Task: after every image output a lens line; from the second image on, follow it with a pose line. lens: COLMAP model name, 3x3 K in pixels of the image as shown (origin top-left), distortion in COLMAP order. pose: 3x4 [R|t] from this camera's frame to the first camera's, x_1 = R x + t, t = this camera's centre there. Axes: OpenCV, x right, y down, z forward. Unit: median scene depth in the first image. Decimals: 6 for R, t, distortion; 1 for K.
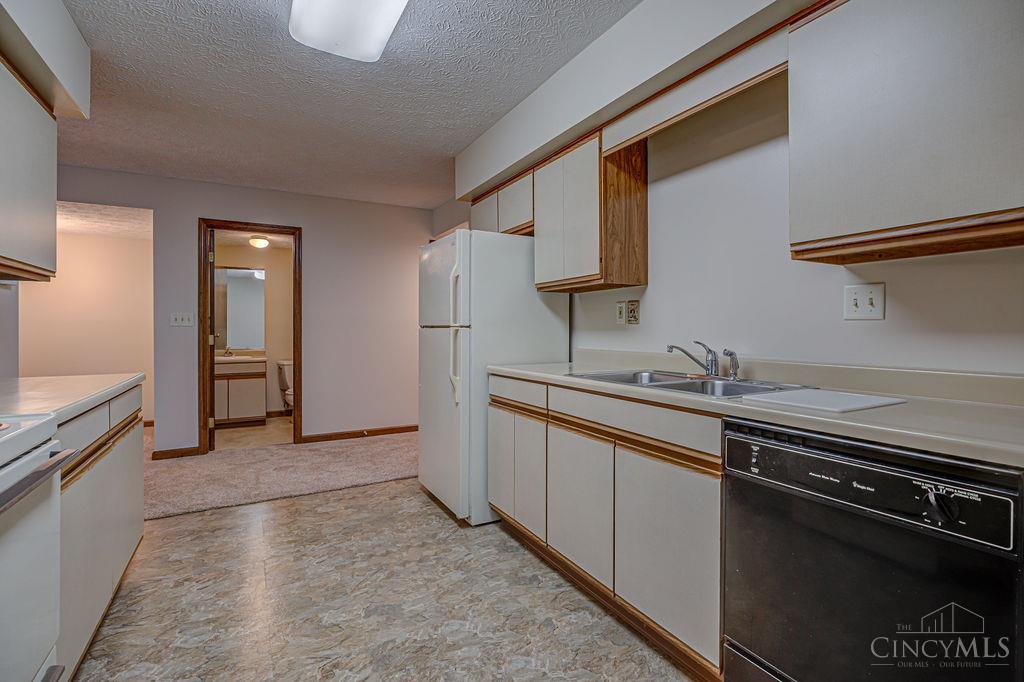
lens RADIAL K [[471.6, 0, 518.9], [0, 471.6, 326.2], [0, 0, 1]] dist [-0.003246, -0.000445]
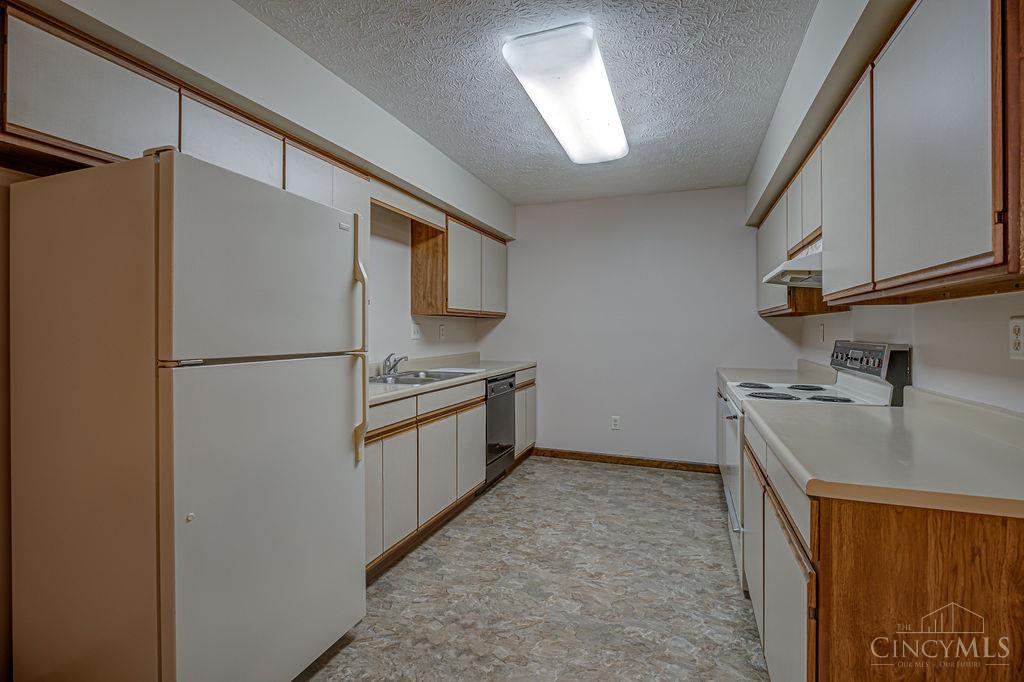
lens RADIAL K [[471.6, 0, 510.2], [0, 471.6, 328.9], [0, 0, 1]] dist [-0.003246, -0.000445]
pose [[-0.636619, 0.003032, 0.771172, -1.056558], [-0.004390, 0.999962, -0.007556, -0.038165], [-0.771166, -0.008196, -0.636582, 1.651026]]
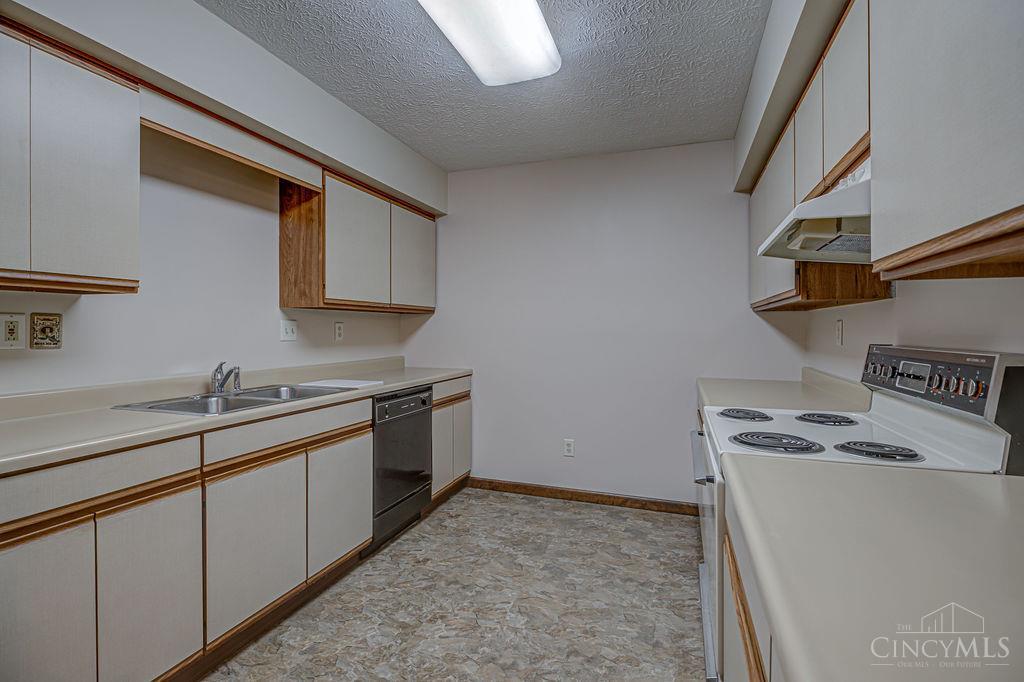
lens RADIAL K [[471.6, 0, 511.0], [0, 471.6, 331.1], [0, 0, 1]] dist [-0.003246, -0.000445]
pose [[-0.647754, -0.001144, 0.761849, -0.851710], [-0.004587, 0.999987, -0.002398, -0.038204], [-0.761836, -0.005048, -0.647750, 1.162753]]
